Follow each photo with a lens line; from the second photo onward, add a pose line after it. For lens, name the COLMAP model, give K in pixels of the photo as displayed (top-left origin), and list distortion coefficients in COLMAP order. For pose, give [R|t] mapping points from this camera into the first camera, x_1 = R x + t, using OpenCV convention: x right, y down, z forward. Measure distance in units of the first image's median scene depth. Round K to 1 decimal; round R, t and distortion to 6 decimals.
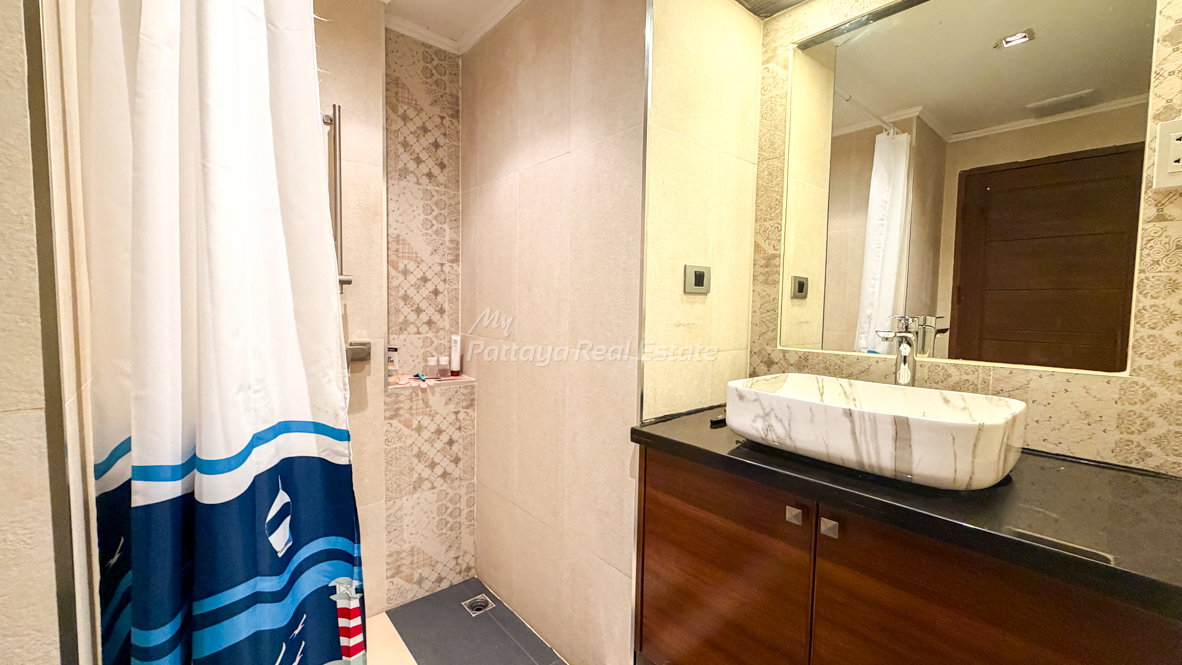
lens RADIAL K [[467.0, 0, 591.0], [0, 467.0, 332.5], [0, 0, 1]] dist [-0.005184, -0.000273]
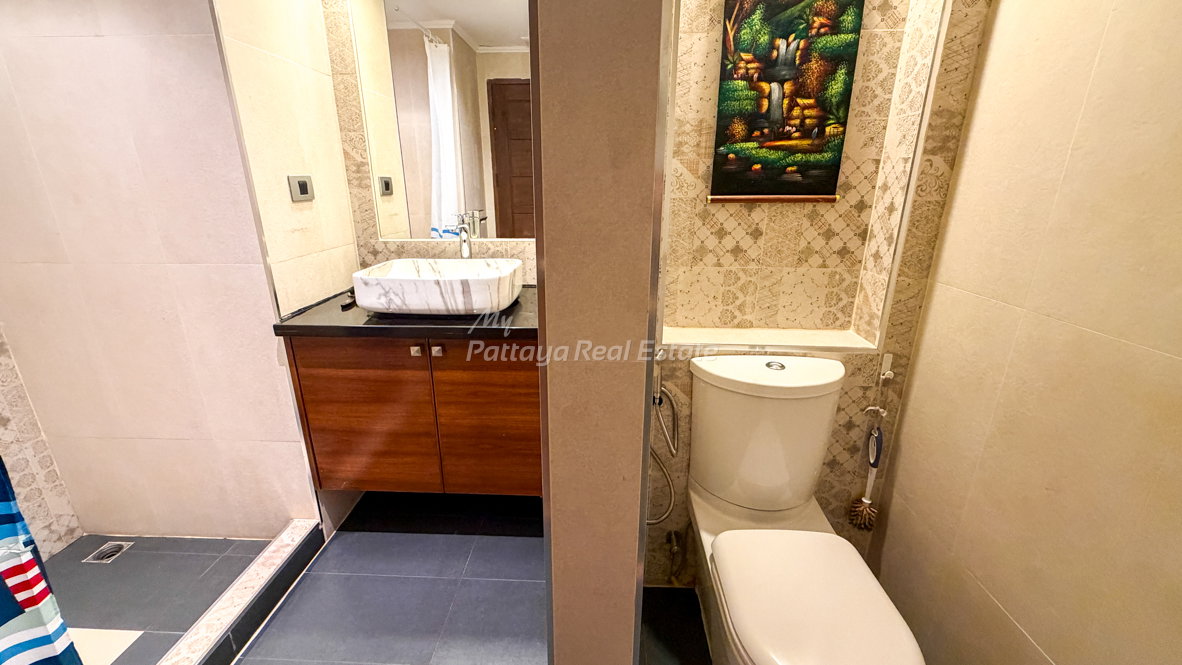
lens RADIAL K [[467.0, 0, 591.0], [0, 467.0, 332.5], [0, 0, 1]] dist [-0.005184, -0.000273]
pose [[0.670991, -0.245218, 0.699742, -0.193699], [0.051529, 0.956869, 0.285914, -0.069769], [-0.739673, -0.155789, 0.654686, -0.352002]]
